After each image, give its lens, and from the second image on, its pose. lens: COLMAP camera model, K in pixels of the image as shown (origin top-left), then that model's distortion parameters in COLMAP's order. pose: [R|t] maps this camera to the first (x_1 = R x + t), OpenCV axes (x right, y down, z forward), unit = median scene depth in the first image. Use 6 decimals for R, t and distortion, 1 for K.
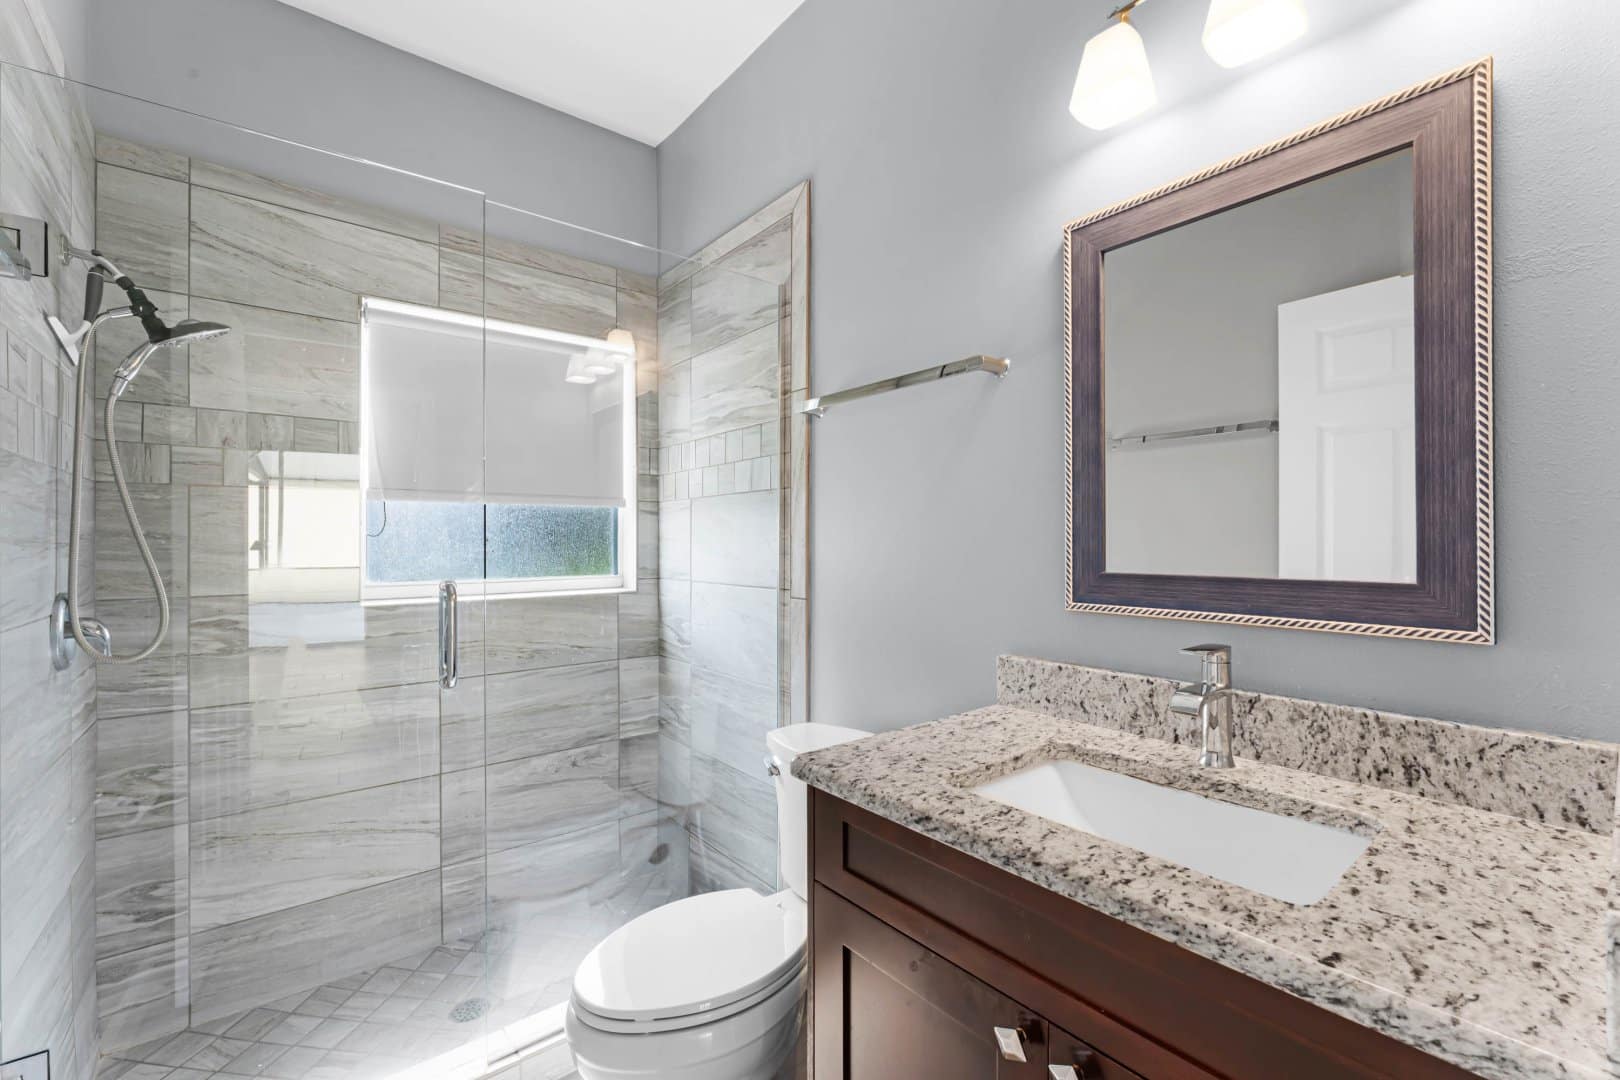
lens RADIAL K [[693.4, 0, 814.2], [0, 693.4, 532.4], [0, 0, 1]] dist [-0.003737, -0.000069]
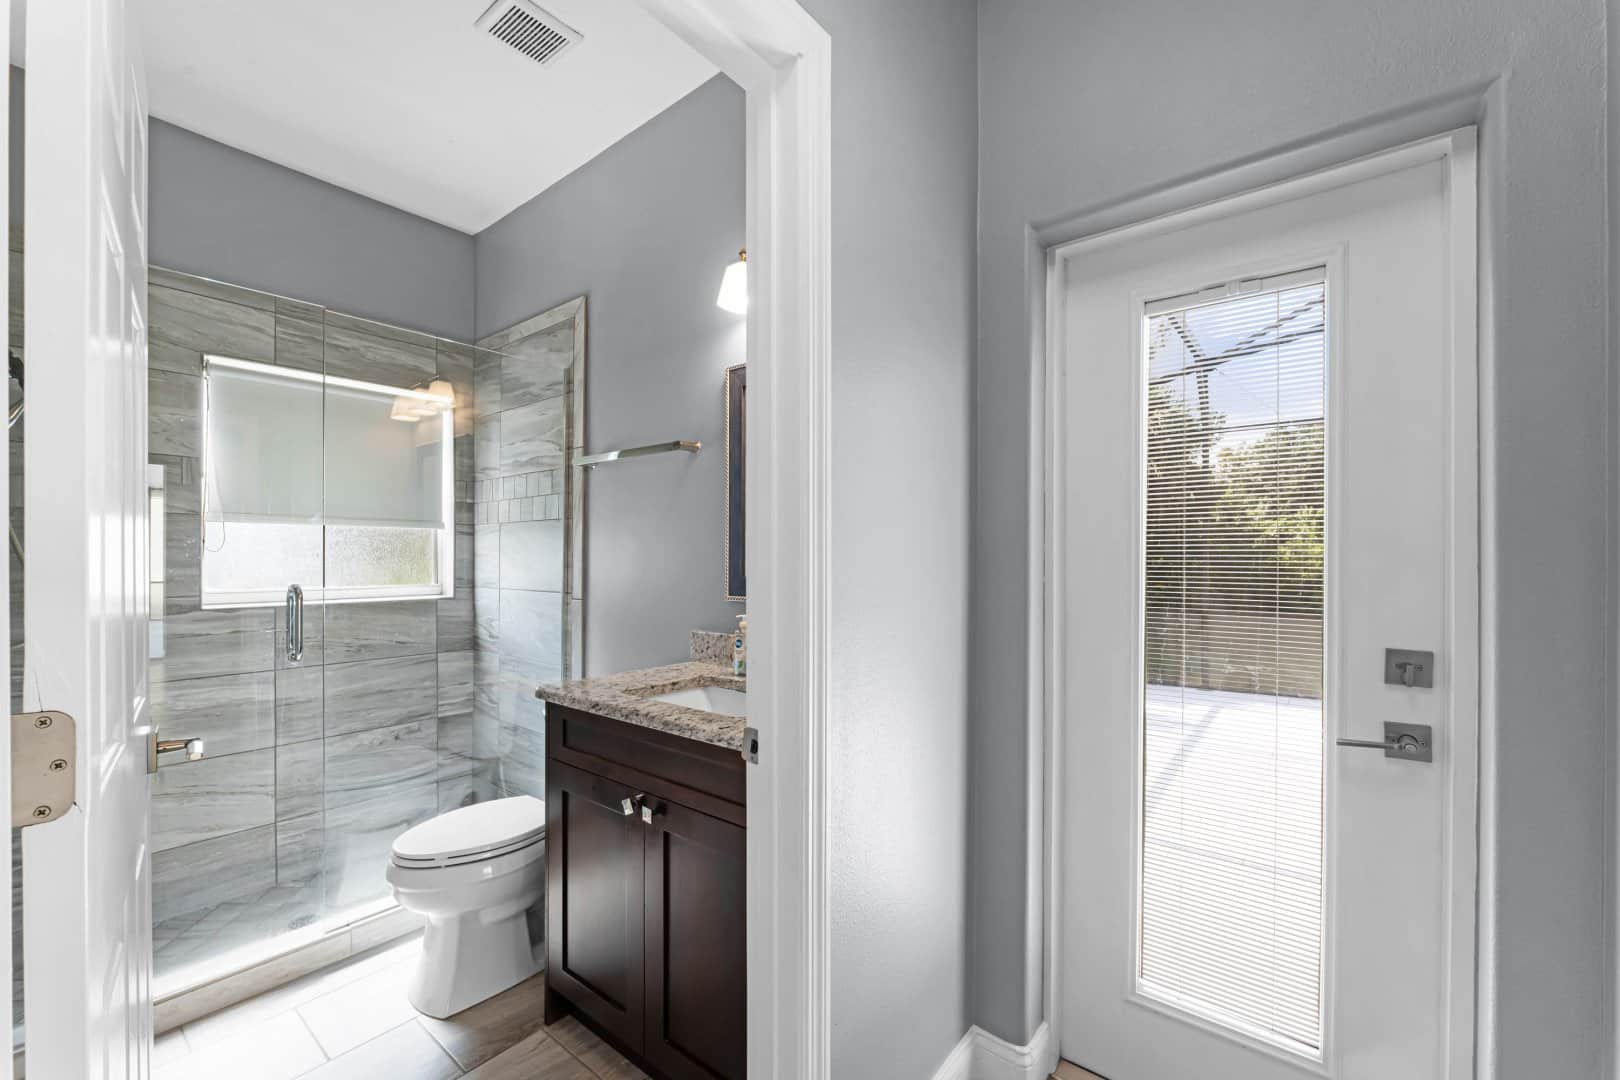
lens RADIAL K [[661.4, 0, 802.5], [0, 661.4, 551.8], [0, 0, 1]] dist [-0.002283, 0.000484]
pose [[0.977921, 0.006317, 0.208879, 0.127718], [-0.007471, 0.999961, 0.004738, -0.007500], [-0.208841, -0.006194, 0.977930, -0.340219]]
